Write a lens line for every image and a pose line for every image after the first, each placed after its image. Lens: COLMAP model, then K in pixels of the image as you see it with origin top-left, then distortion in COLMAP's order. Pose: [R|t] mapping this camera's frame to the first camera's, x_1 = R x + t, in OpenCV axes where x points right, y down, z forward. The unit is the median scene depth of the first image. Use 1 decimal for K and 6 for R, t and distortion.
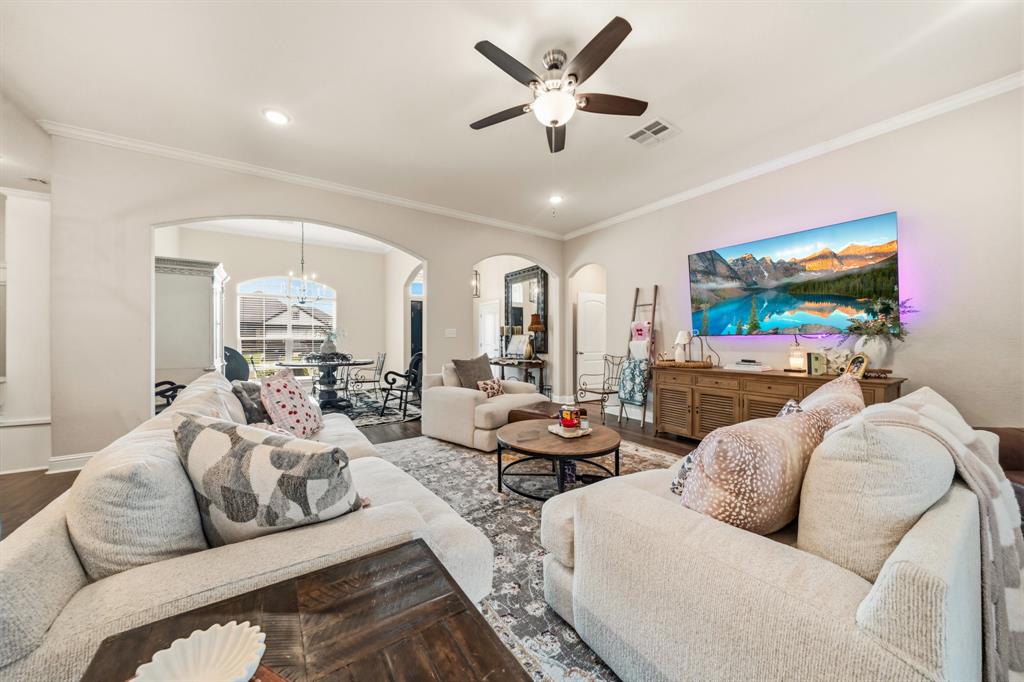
lens RADIAL K [[349.1, 0, 505.9], [0, 349.1, 338.6], [0, 0, 1]] dist [0.000211, 0.000009]
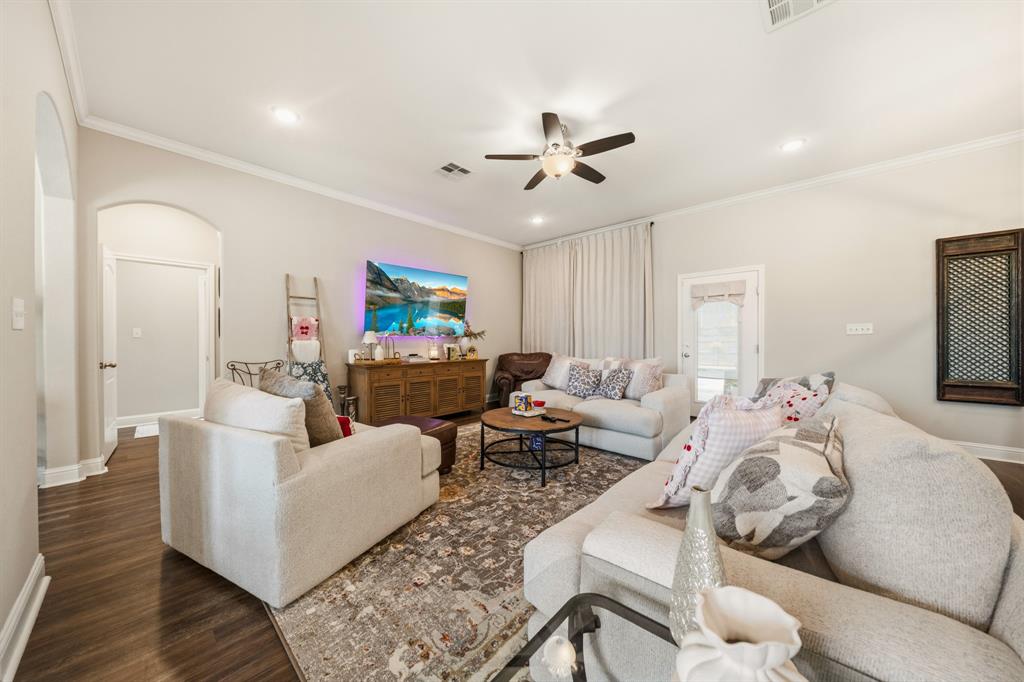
lens RADIAL K [[349.1, 0, 505.9], [0, 349.1, 338.6], [0, 0, 1]] dist [0.000211, 0.000009]
pose [[-0.234517, 0.000687, 0.972112, -0.811717], [0.001885, 0.999998, -0.000252, 0.004002], [-0.972110, 0.001773, -0.234518, 1.106334]]
